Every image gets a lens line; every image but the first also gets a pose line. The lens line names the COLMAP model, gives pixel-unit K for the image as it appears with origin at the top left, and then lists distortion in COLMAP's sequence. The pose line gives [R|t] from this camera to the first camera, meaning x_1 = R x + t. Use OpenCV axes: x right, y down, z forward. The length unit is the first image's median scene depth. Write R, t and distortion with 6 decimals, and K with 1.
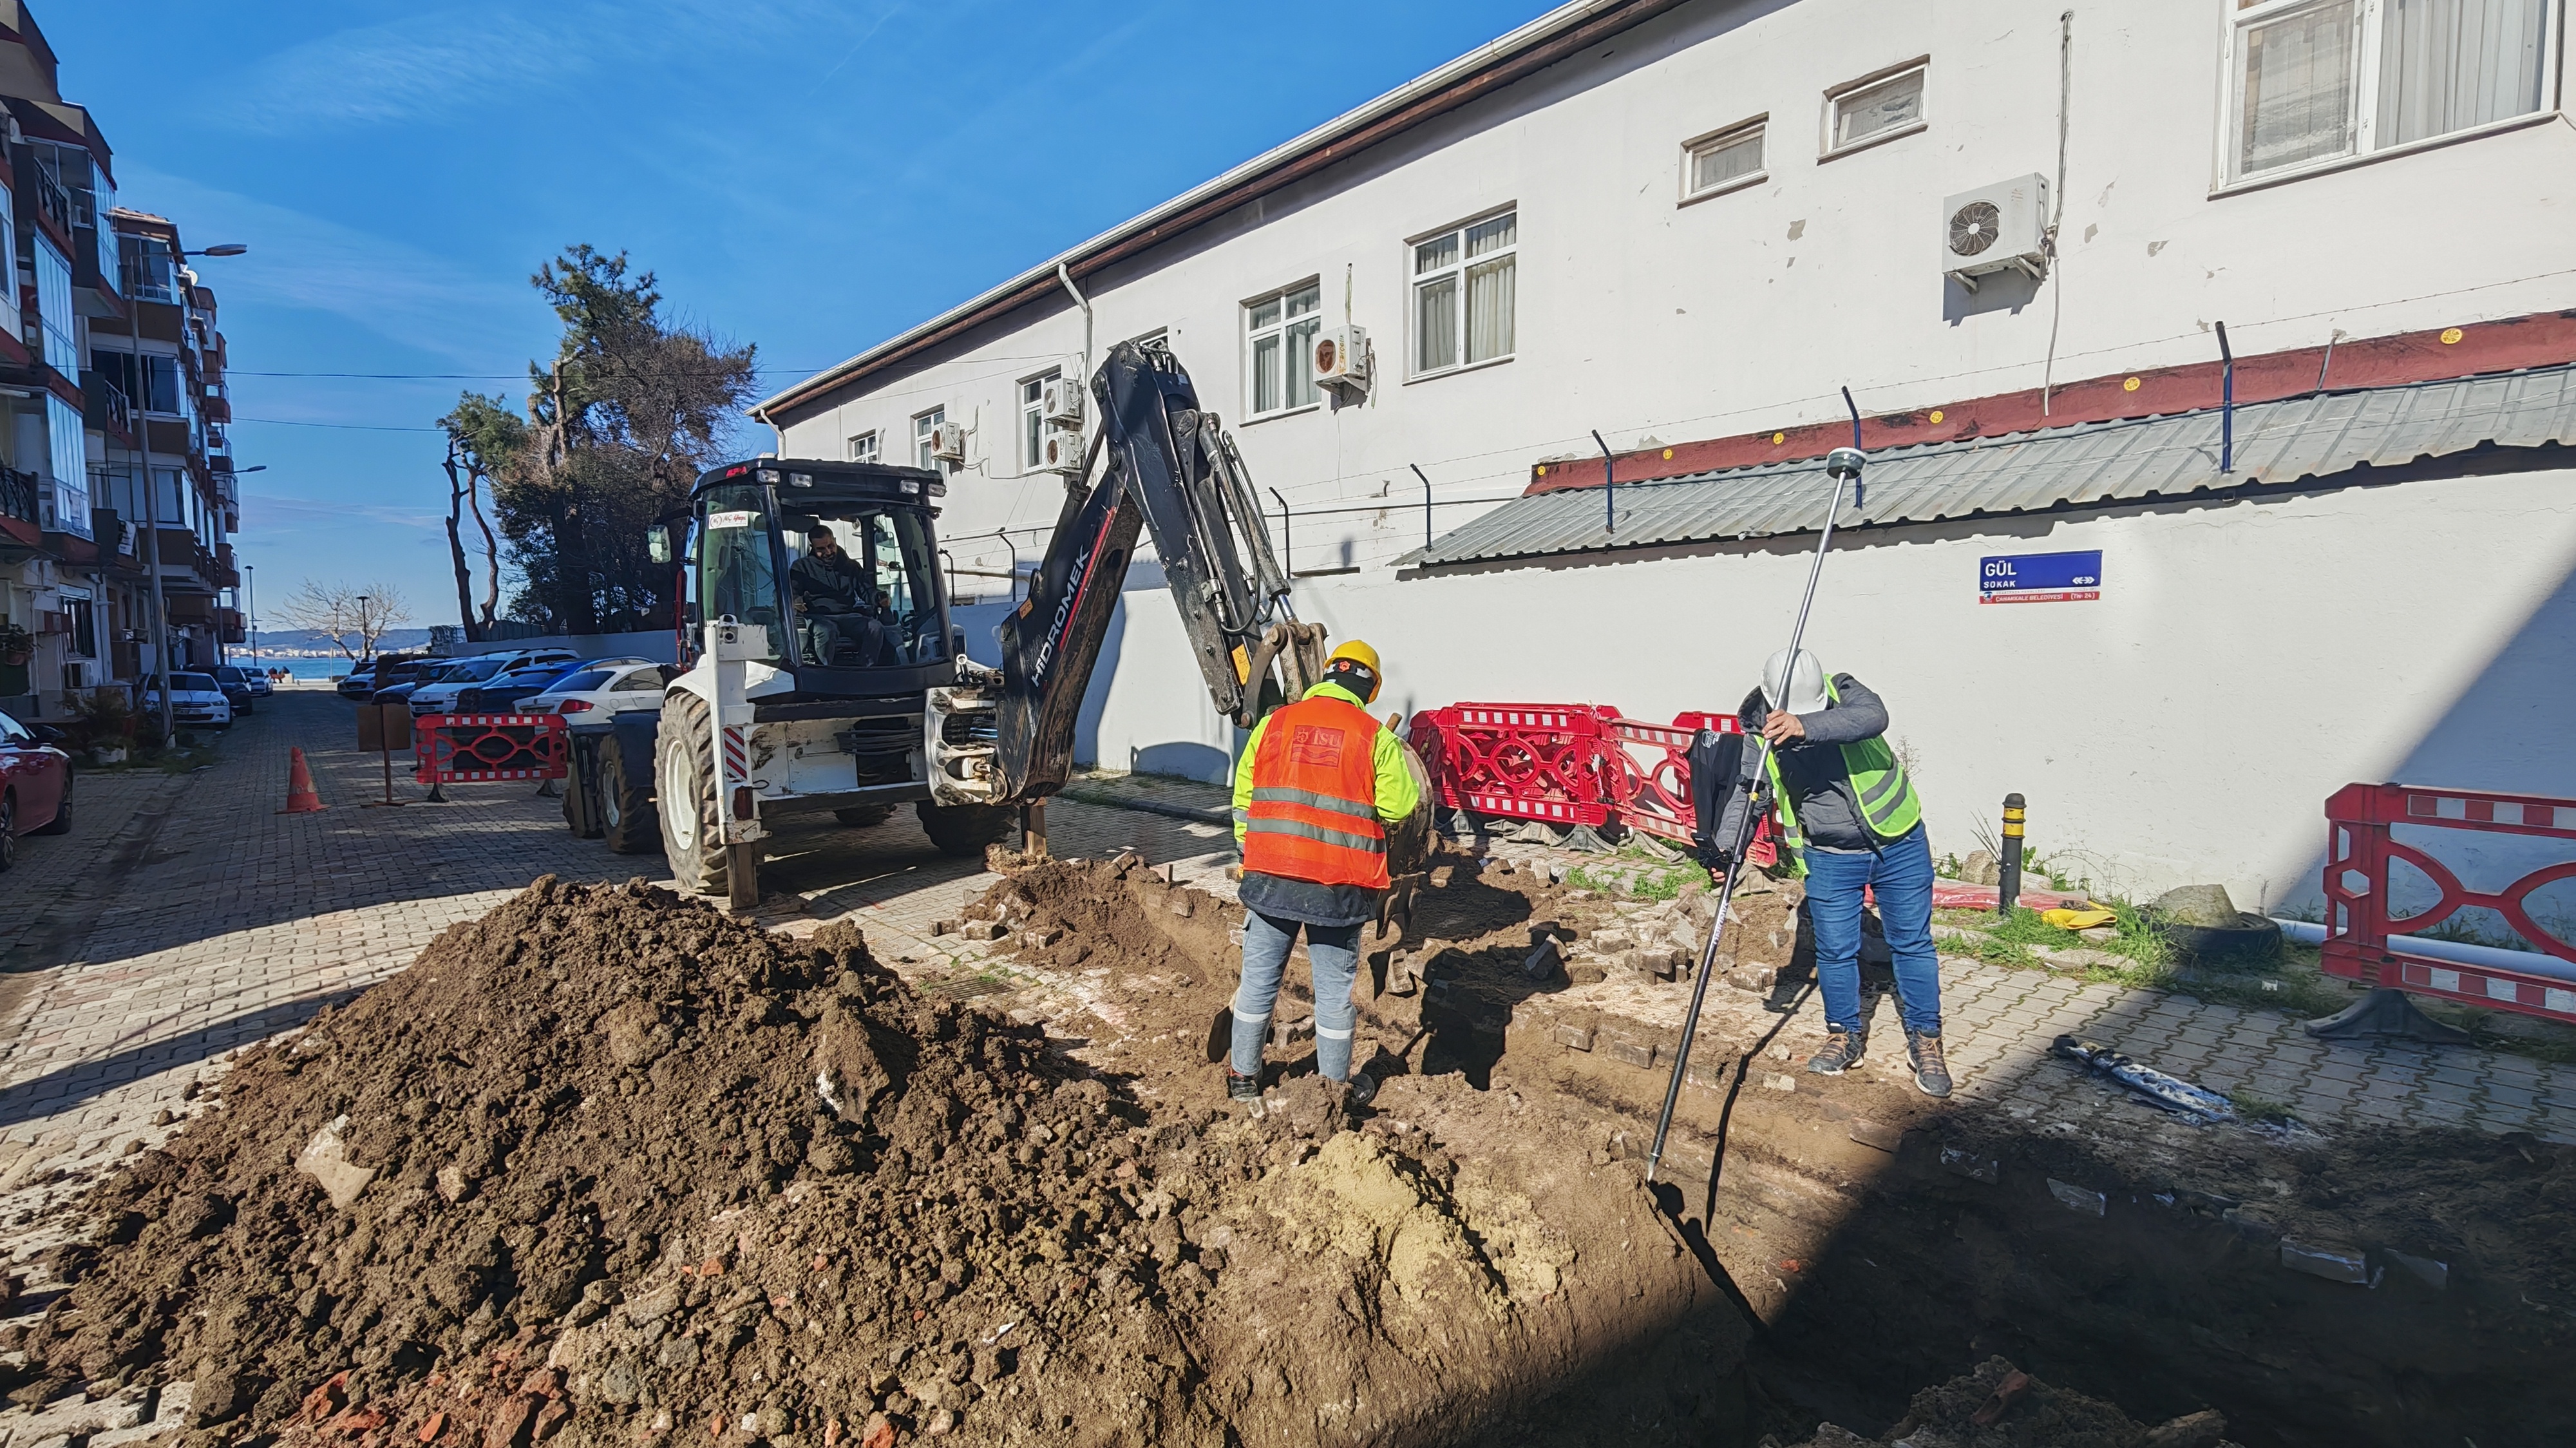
lens RADIAL K [[1197.7, 0, 1292.1], [0, 1197.7, 730.3], [0, 0, 1]] dist [-0.002610, -0.000229]
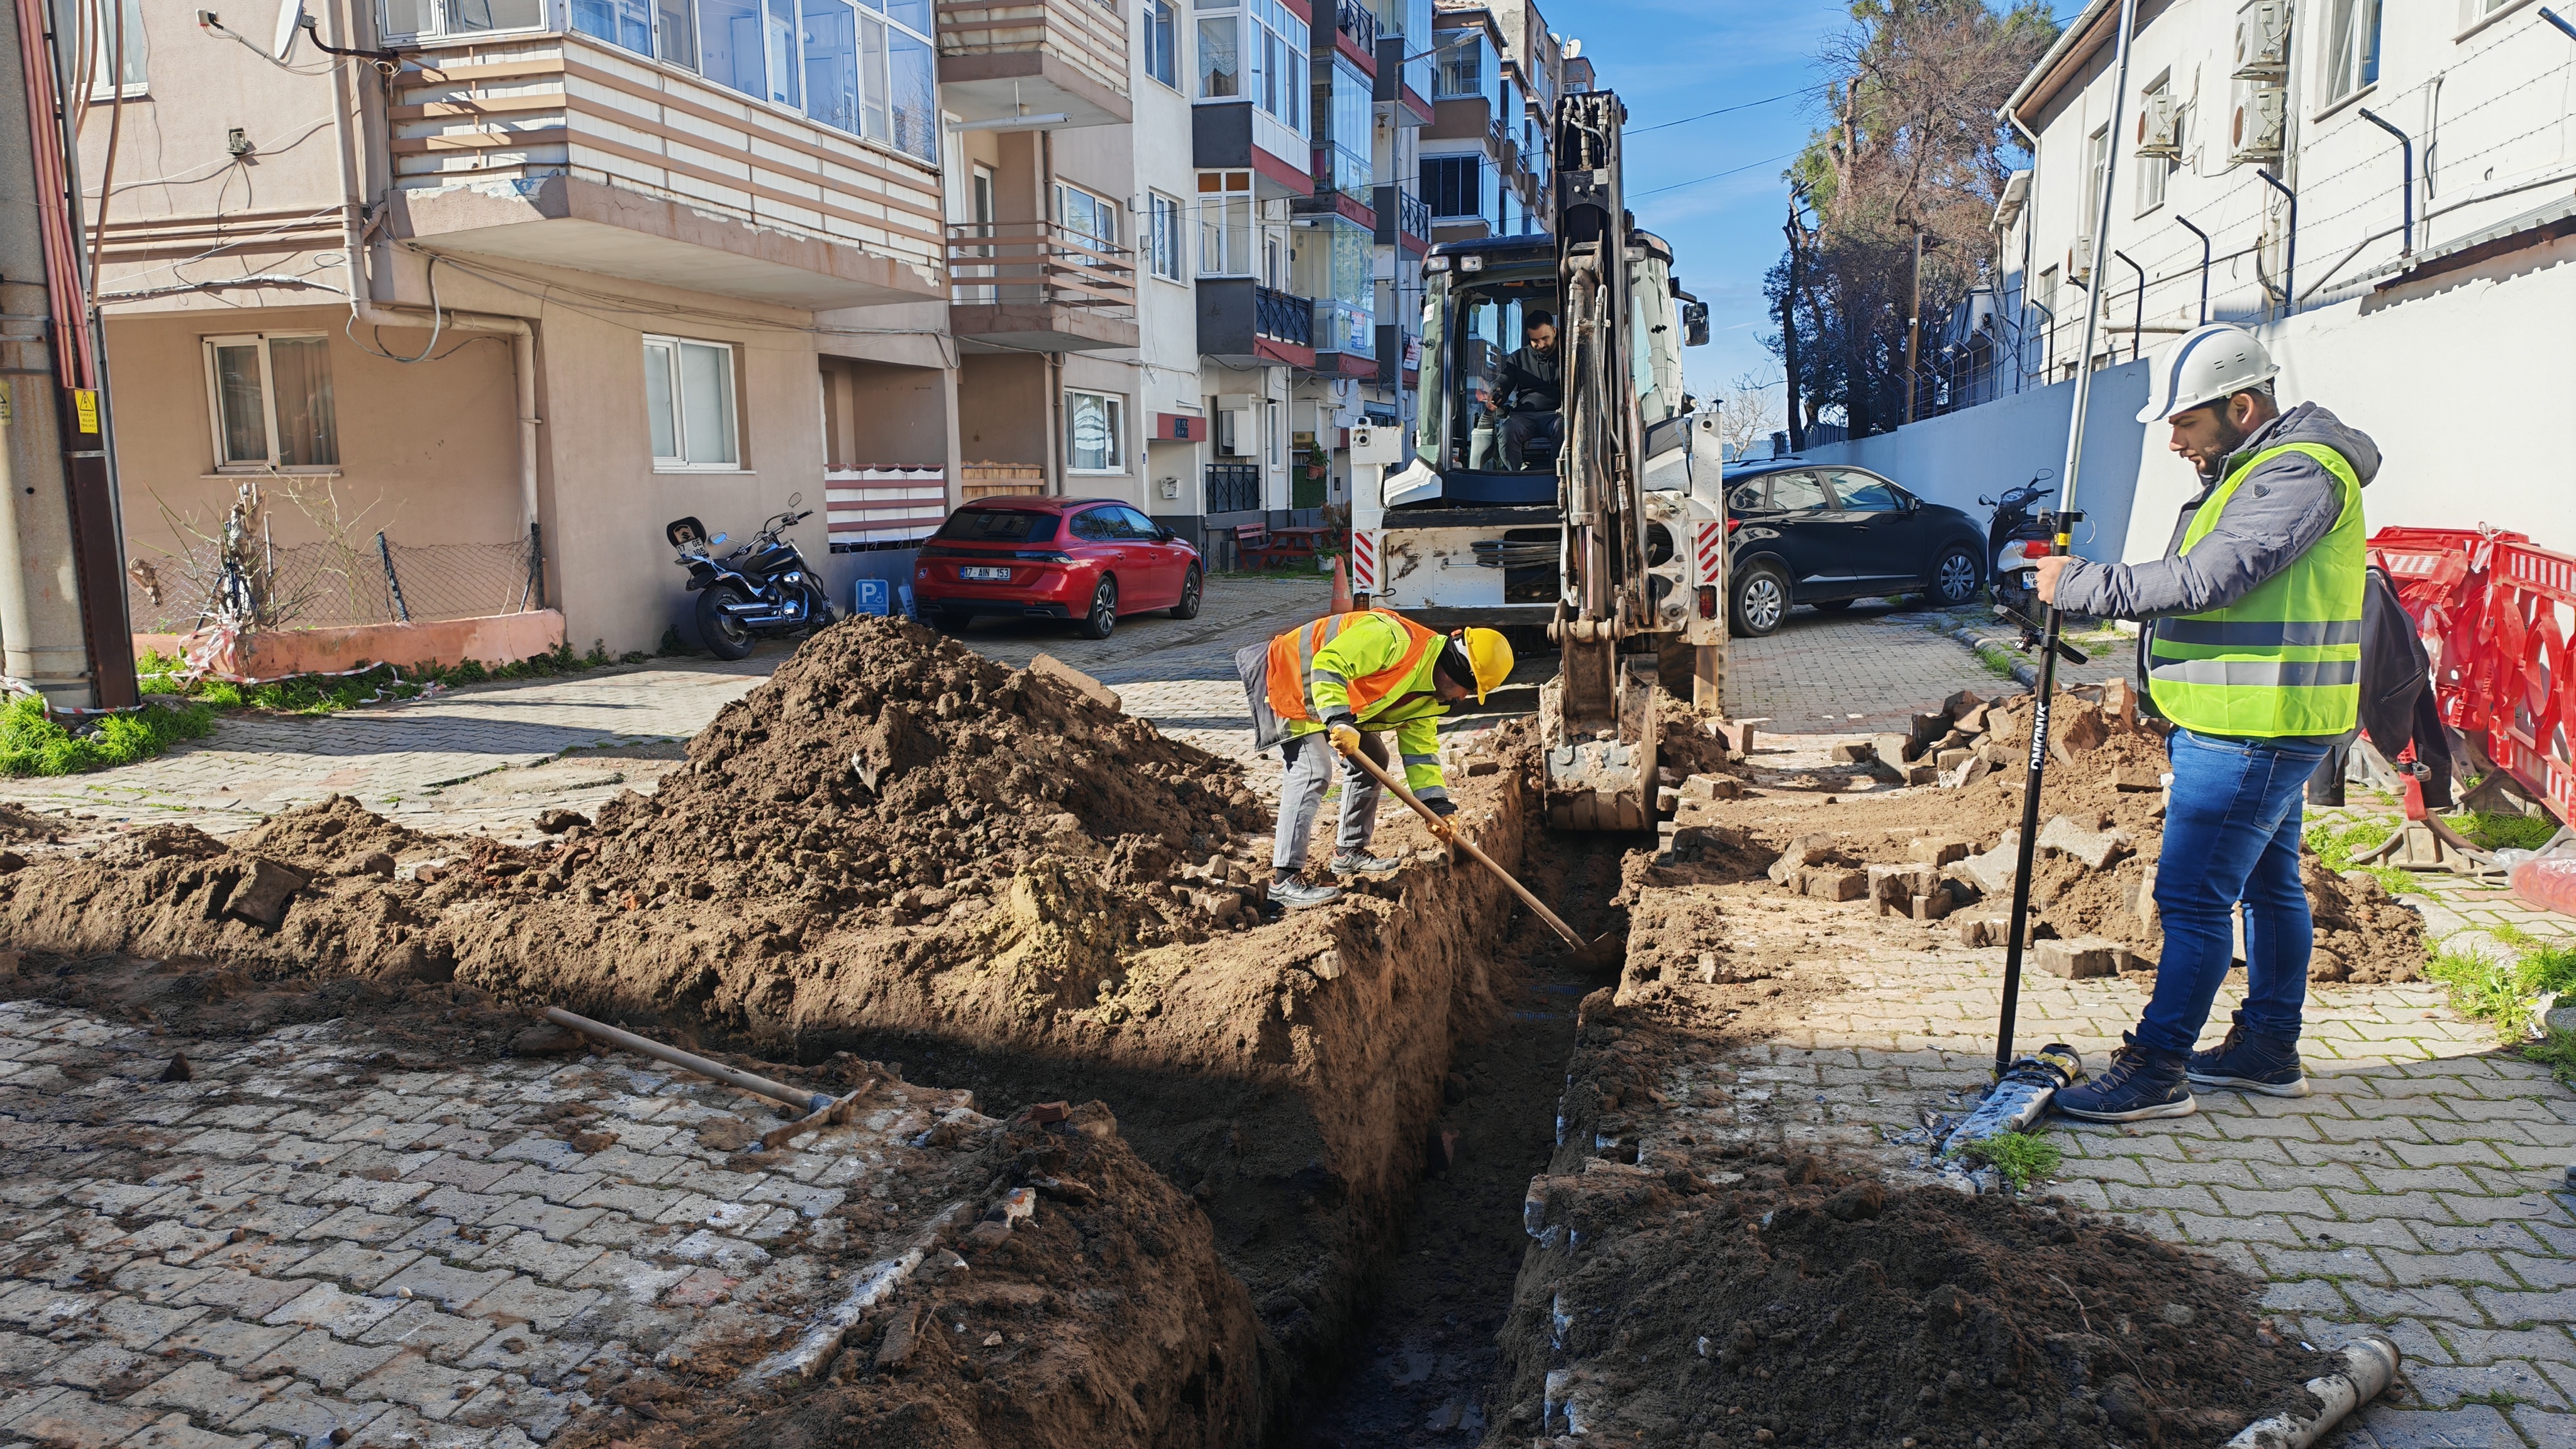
lens RADIAL K [[1789.8, 0, 1282.9], [0, 1789.8, 725.0], [0, 0, 1]] dist [0.007266, -0.001971]
pose [[0.579177, 0.111501, -0.807541, 0.673209], [-0.047268, 0.993529, 0.103279, 0.006021], [0.813830, -0.021646, 0.580699, 0.074120]]
